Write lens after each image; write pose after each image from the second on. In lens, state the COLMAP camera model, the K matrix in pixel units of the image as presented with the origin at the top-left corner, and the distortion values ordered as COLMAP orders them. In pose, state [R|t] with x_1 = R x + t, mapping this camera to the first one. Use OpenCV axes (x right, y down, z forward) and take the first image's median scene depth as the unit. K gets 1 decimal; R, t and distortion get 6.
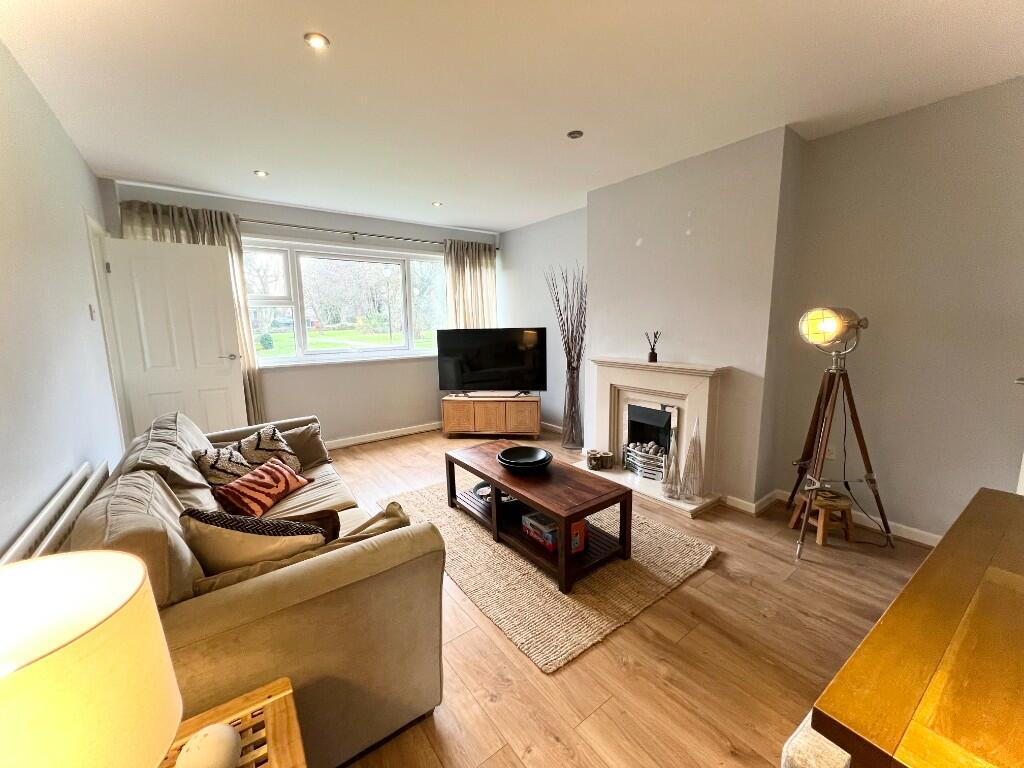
lens RADIAL K [[410.2, 0, 510.6], [0, 410.2, 382.7], [0, 0, 1]] dist [-0.005967, 0.000666]
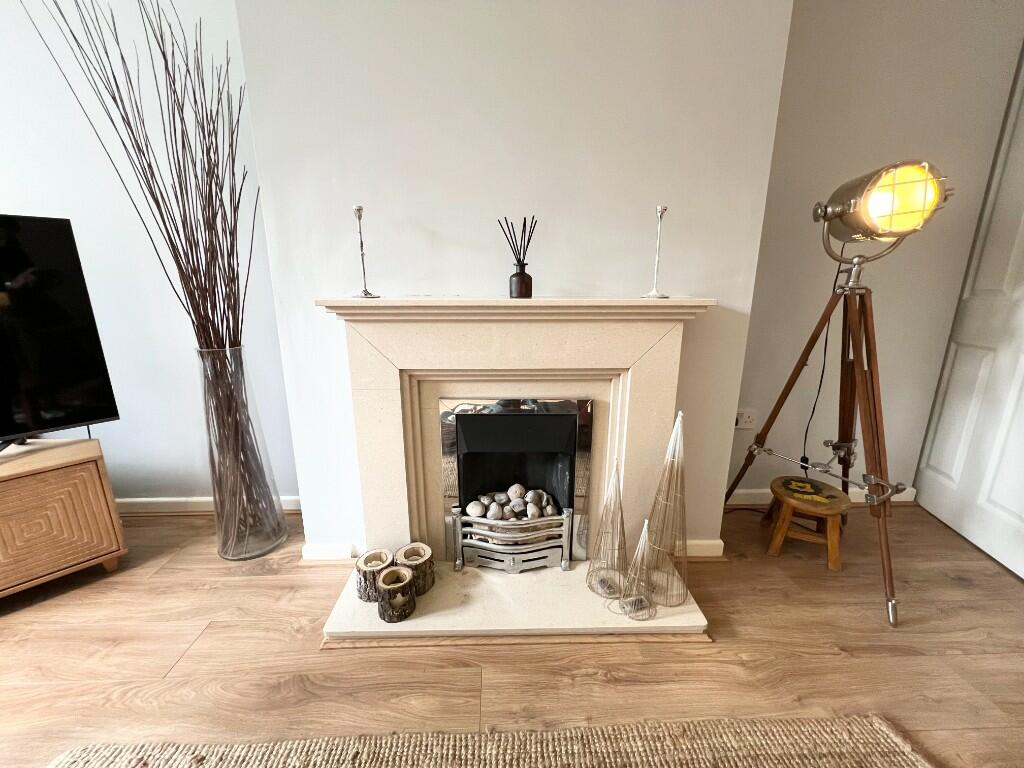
lens RADIAL K [[410.2, 0, 513.7], [0, 410.2, 382.6], [0, 0, 1]] dist [-0.005967, 0.000666]
pose [[0.571072, -0.184185, 0.799970, 0.013240], [0.111996, 0.982873, 0.146346, -0.028138], [-0.813224, 0.006020, 0.581920, 0.747078]]
